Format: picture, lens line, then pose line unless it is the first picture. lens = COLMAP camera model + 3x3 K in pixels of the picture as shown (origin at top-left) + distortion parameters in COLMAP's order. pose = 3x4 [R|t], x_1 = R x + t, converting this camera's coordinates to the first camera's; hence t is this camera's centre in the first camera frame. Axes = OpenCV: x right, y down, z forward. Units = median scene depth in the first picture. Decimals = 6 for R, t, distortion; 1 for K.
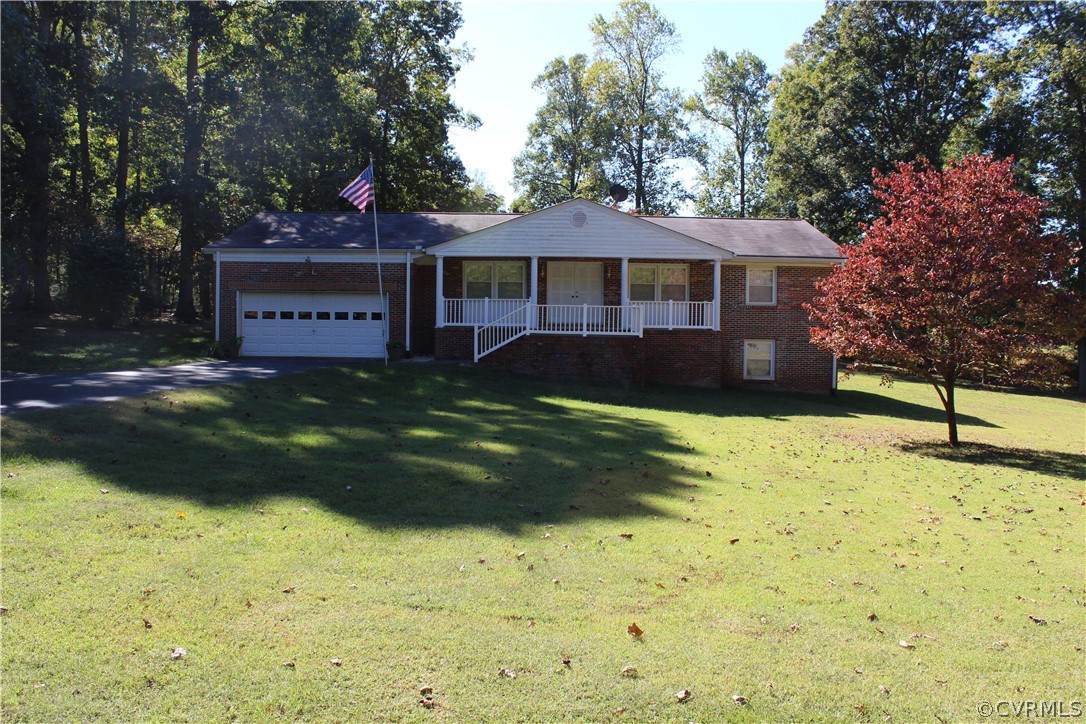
lens RADIAL K [[916.4, 0, 547.1], [0, 916.4, 363.3], [0, 0, 1]] dist [-0.169596, 0.134659]
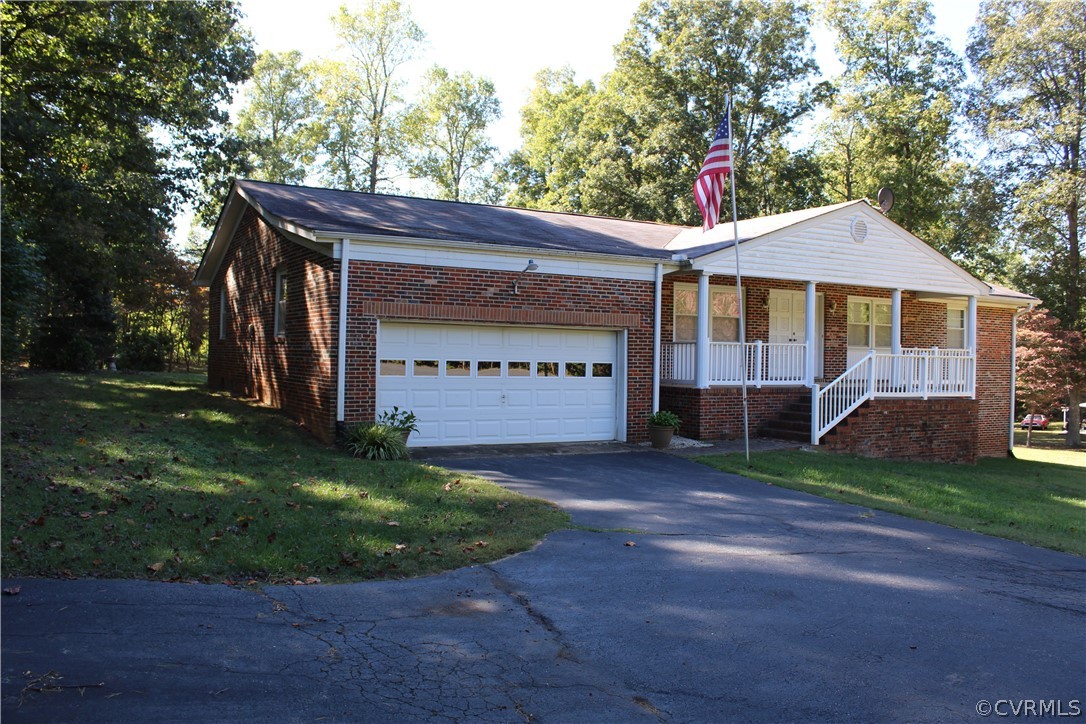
lens RADIAL K [[916.4, 0, 541.2], [0, 916.4, 351.1], [0, 0, 1]] dist [-0.169596, 0.134659]
pose [[0.883412, 0.006099, 0.468557, -0.503498], [0.016895, 0.998851, -0.044856, -0.038159], [-0.468293, 0.047542, 0.882294, 0.504220]]
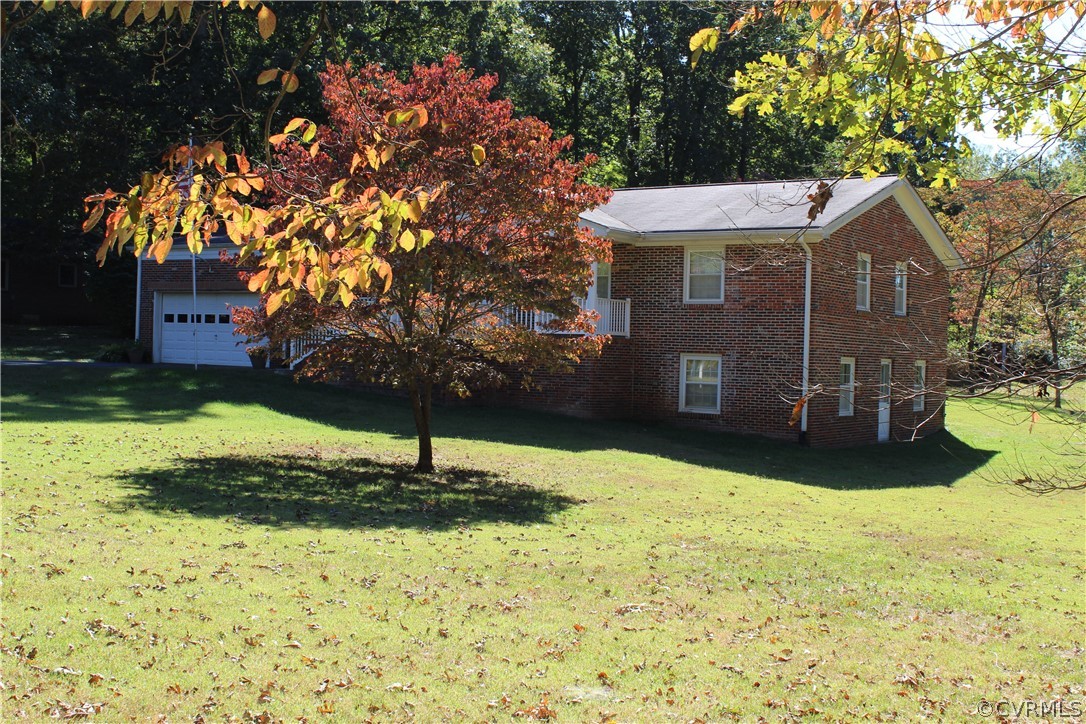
lens RADIAL K [[1336.2, 0, 540.9], [0, 1336.2, 364.4], [0, 0, 1]] dist [-0.057937, 0.000000]
pose [[0.812295, 0.015141, -0.583051, 0.773129], [-0.050387, 0.997747, -0.044288, 0.034463], [0.581067, 0.065353, 0.811228, 0.129187]]
